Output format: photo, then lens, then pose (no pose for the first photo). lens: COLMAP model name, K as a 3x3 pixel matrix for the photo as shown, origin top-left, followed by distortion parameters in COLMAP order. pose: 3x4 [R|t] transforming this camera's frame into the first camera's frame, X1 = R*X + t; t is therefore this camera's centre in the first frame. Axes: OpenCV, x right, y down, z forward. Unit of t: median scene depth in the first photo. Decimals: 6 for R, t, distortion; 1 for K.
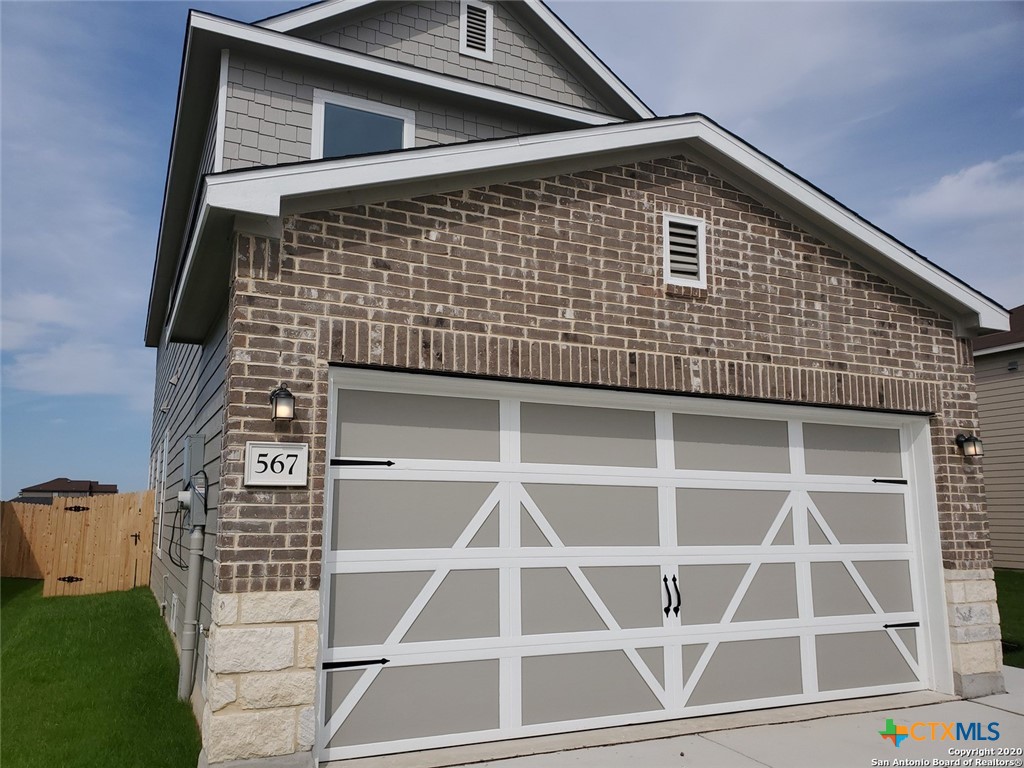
lens RADIAL K [[800.3, 0, 528.3], [0, 800.3, 407.5], [0, 0, 1]] dist [0.072036, -0.064845]
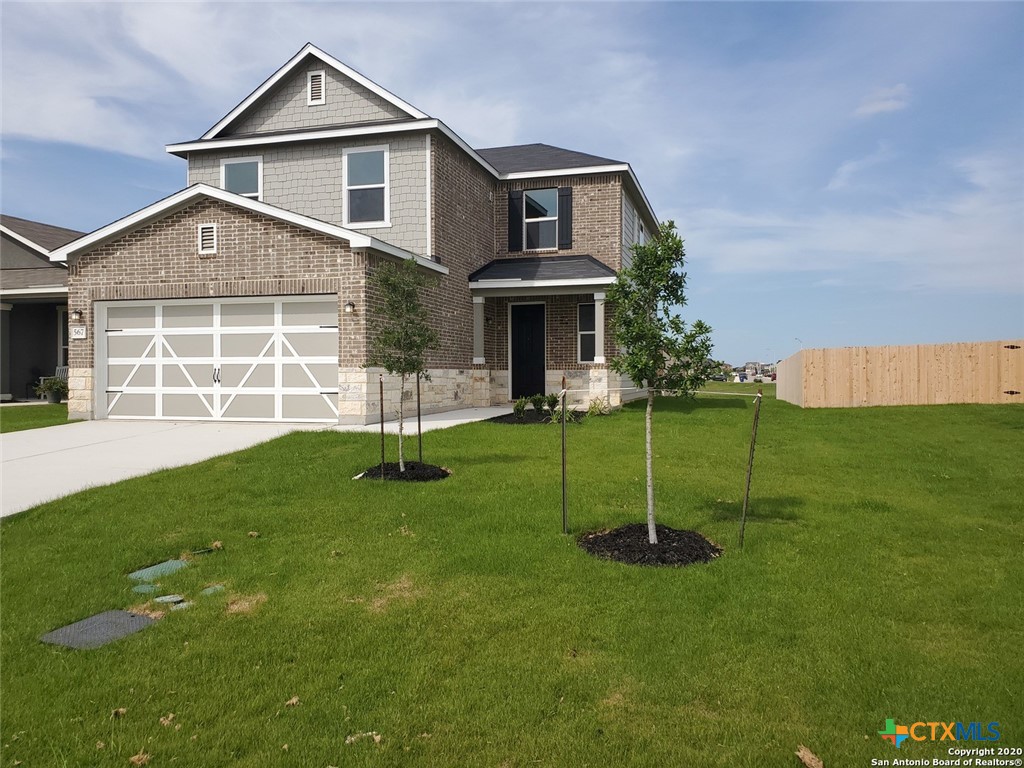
lens RADIAL K [[800.3, 0, 516.8], [0, 800.3, 384.8], [0, 0, 1]] dist [0.072036, -0.064845]
pose [[0.744605, 0.006249, -0.667476, 2.606653], [0.097654, 0.988178, 0.118190, 0.048845], [0.660324, -0.153186, 0.735191, -0.273361]]
